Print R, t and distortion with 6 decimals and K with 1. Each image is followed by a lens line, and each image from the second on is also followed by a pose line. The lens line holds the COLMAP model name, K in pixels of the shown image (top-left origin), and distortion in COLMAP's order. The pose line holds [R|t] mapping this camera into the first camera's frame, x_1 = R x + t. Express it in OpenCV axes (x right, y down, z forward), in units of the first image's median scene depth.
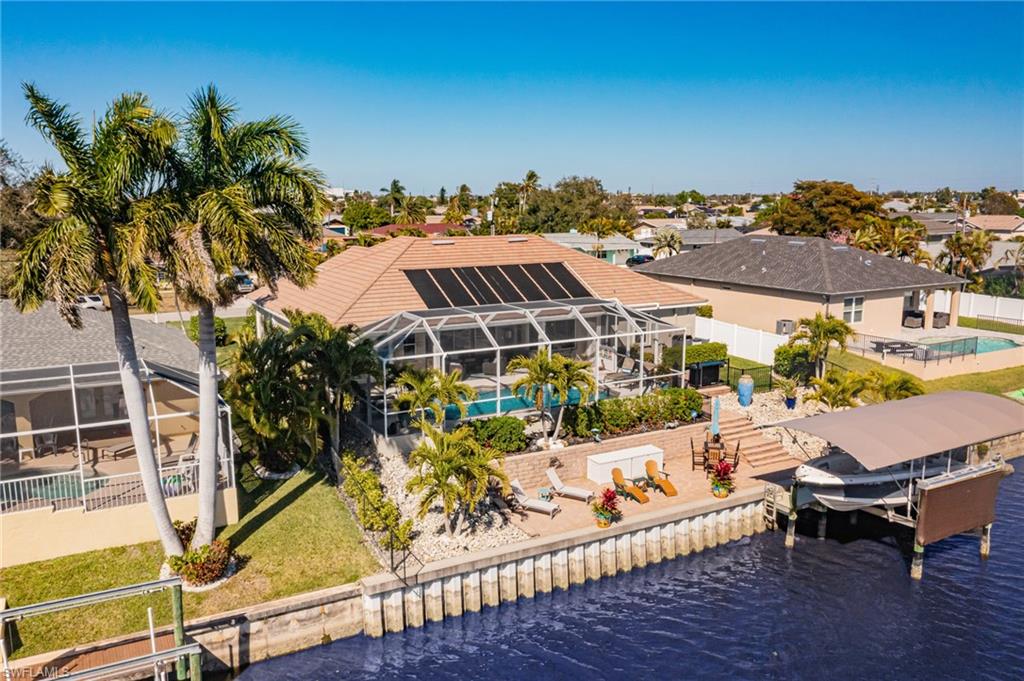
lens RADIAL K [[829.8, 0, 512.0], [0, 829.8, 340.5], [0, 0, 1]] dist [-0.008243, 0.008396]
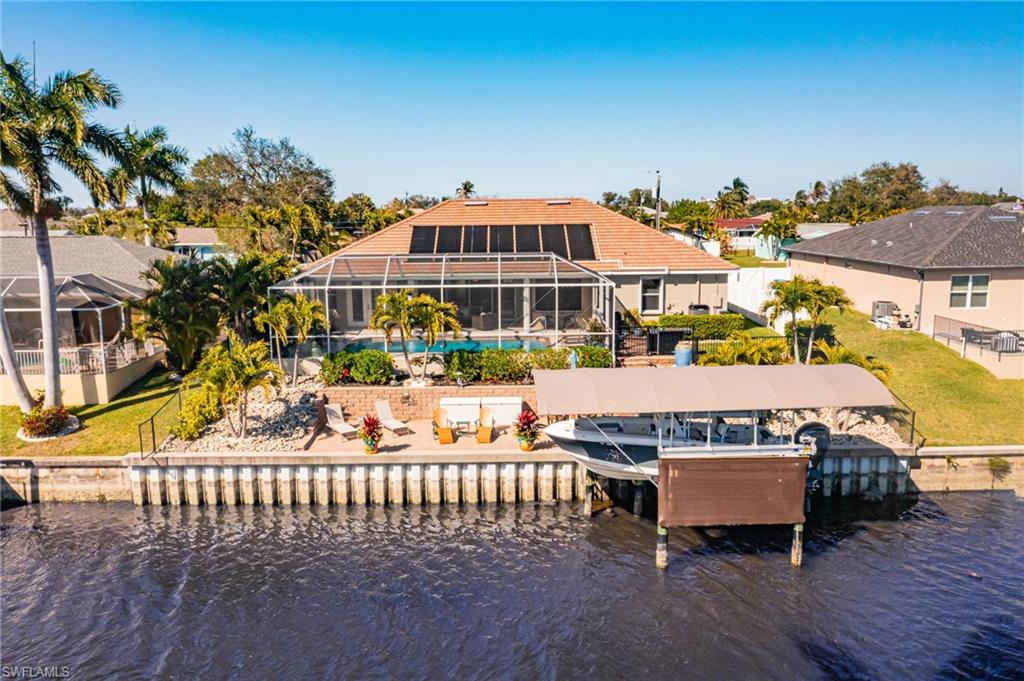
lens RADIAL K [[829.8, 0, 512.0], [0, 829.8, 340.5], [0, 0, 1]] dist [-0.008243, 0.008396]
pose [[0.873571, 0.070518, -0.481561, 0.854900], [-0.076615, 0.997036, 0.007020, 0.076712], [0.480629, 0.030763, 0.876385, 0.219281]]
